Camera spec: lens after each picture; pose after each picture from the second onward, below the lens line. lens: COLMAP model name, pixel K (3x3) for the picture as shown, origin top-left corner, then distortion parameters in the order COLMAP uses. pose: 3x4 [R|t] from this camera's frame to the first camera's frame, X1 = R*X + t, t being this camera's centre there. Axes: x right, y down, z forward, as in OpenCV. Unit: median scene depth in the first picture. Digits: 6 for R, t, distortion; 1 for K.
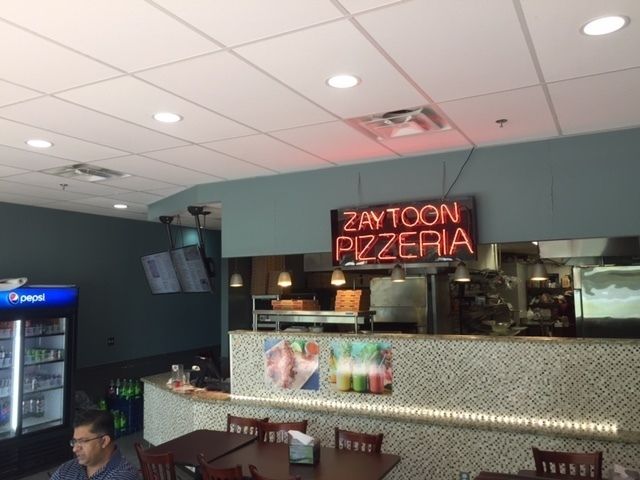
lens RADIAL K [[548.0, 0, 320.0], [0, 548.0, 240.0], [0, 0, 1]] dist [0.073371, -0.097880]
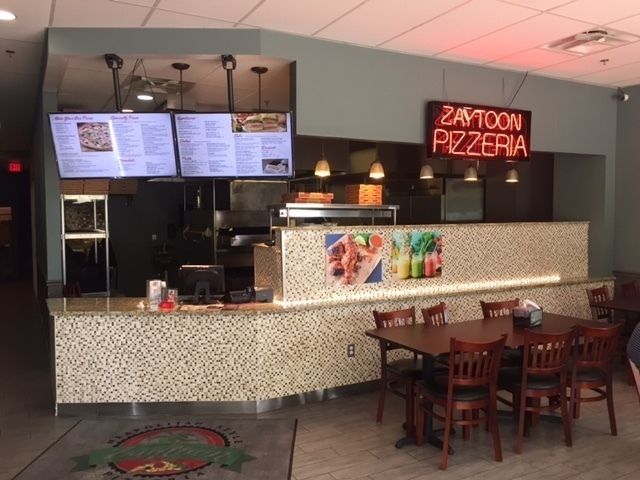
lens RADIAL K [[548.0, 0, 320.0], [0, 548.0, 240.0], [0, 0, 1]] dist [0.073371, -0.097880]
pose [[0.557801, -0.022713, 0.829664, -0.935701], [-0.079924, 0.993510, 0.080933, 0.133145], [-0.826118, -0.111454, 0.552365, 0.581962]]
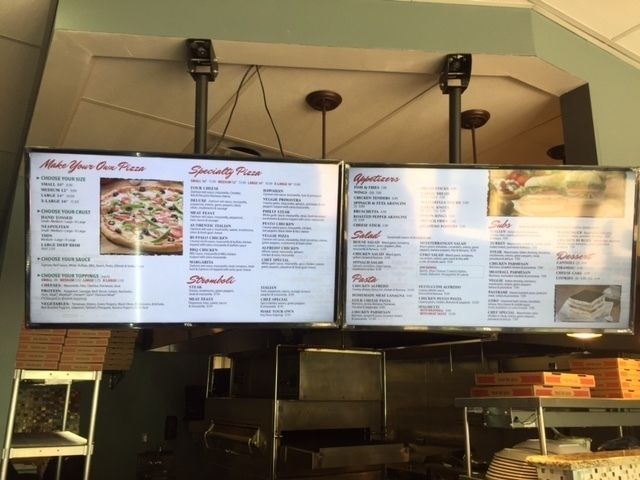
lens RADIAL K [[548.0, 0, 320.0], [0, 548.0, 240.0], [0, 0, 1]] dist [0.073371, -0.097880]
pose [[0.505513, 0.255300, 0.824183, -0.626197], [-0.095254, 0.965896, -0.240773, 0.154433], [-0.857545, 0.043207, 0.512592, 1.106617]]
